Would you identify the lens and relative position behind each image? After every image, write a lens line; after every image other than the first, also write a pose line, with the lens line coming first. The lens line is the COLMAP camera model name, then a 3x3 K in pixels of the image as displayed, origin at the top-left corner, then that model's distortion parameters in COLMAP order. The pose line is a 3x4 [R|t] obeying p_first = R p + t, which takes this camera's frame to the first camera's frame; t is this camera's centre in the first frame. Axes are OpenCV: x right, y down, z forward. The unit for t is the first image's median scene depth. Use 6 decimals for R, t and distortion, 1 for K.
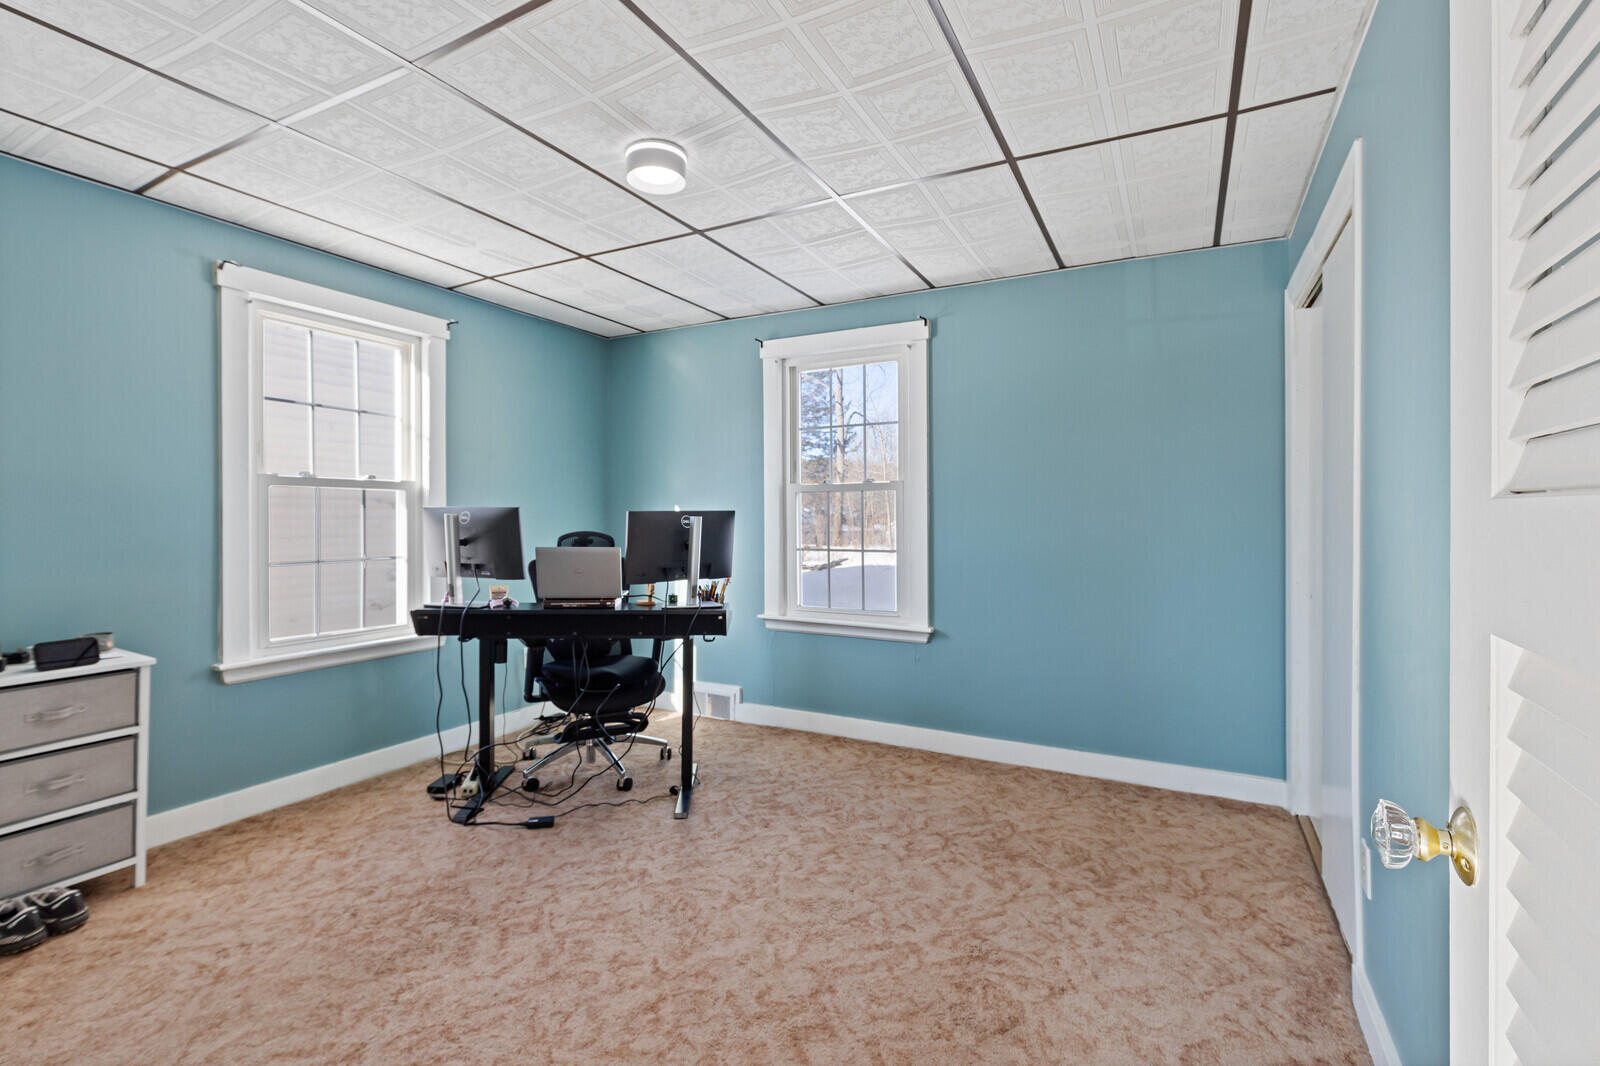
lens RADIAL K [[735.3, 0, 805.6], [0, 735.3, 520.1], [0, 0, 1]] dist [-0.003078, -0.000682]
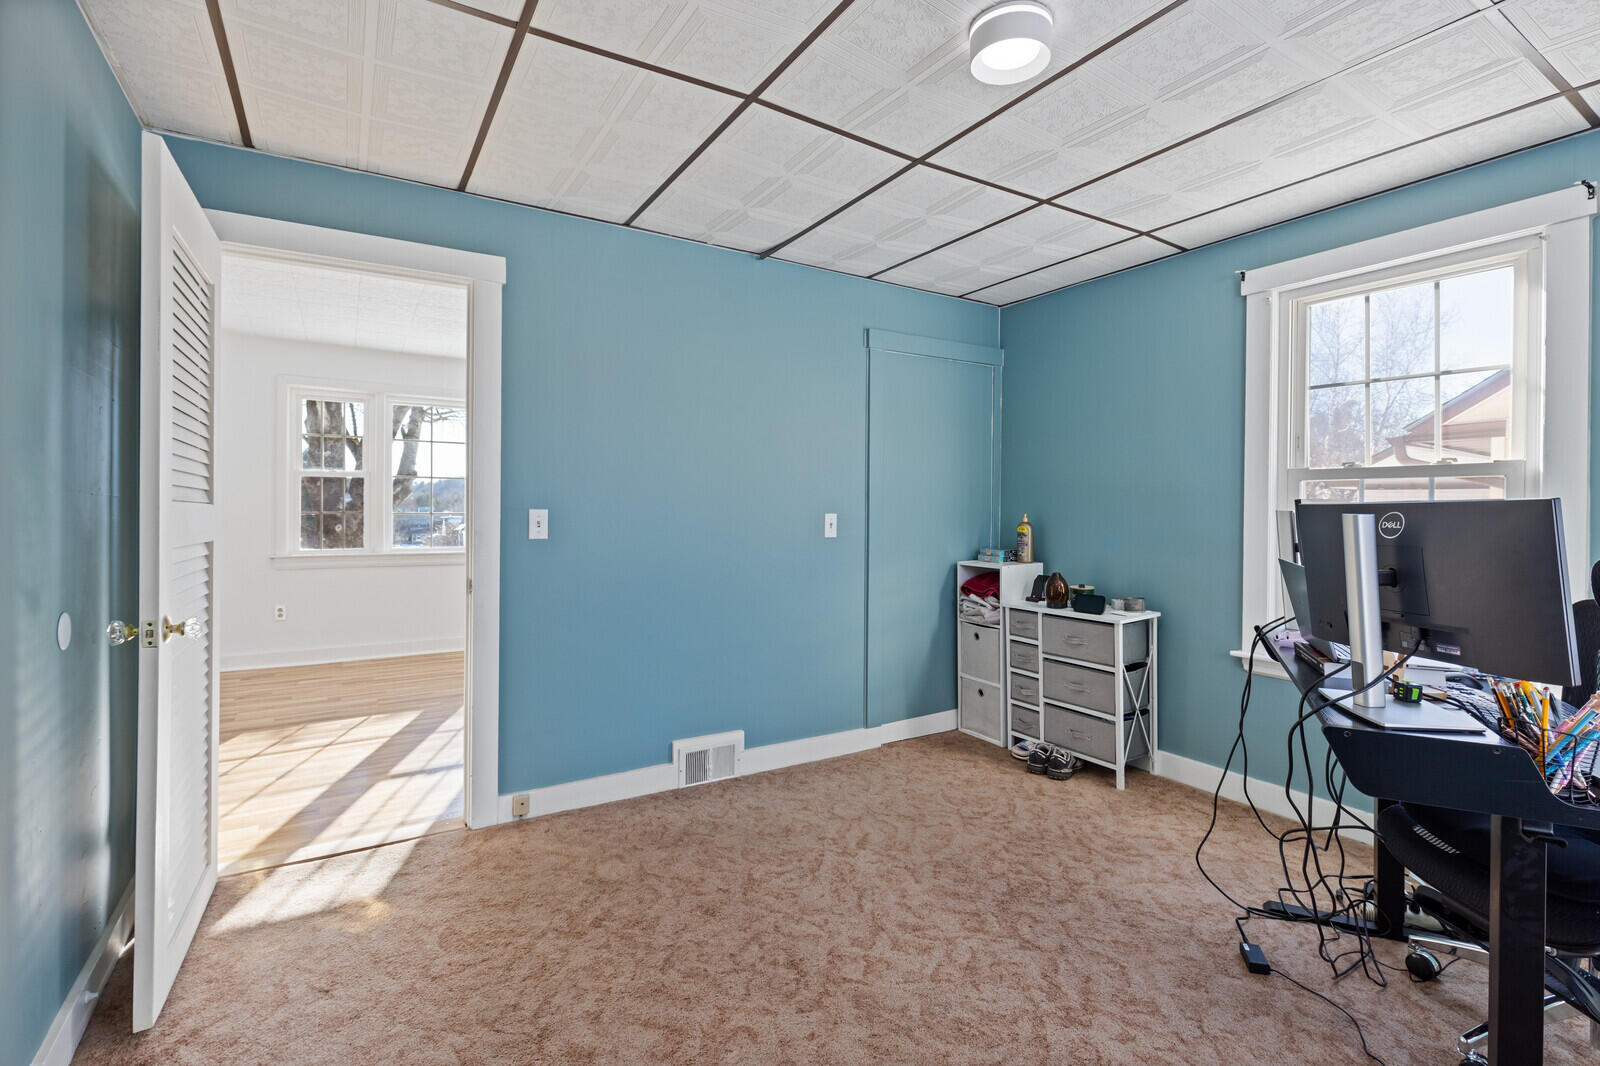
lens RADIAL K [[735.3, 0, 788.8], [0, 735.3, 512.4], [0, 0, 1]] dist [-0.003078, -0.000682]
pose [[-0.525447, 0.001891, -0.850824, 0.472821], [-0.009597, 0.999921, 0.008149, -0.007246], [0.850772, 0.012447, -0.525387, 1.031999]]
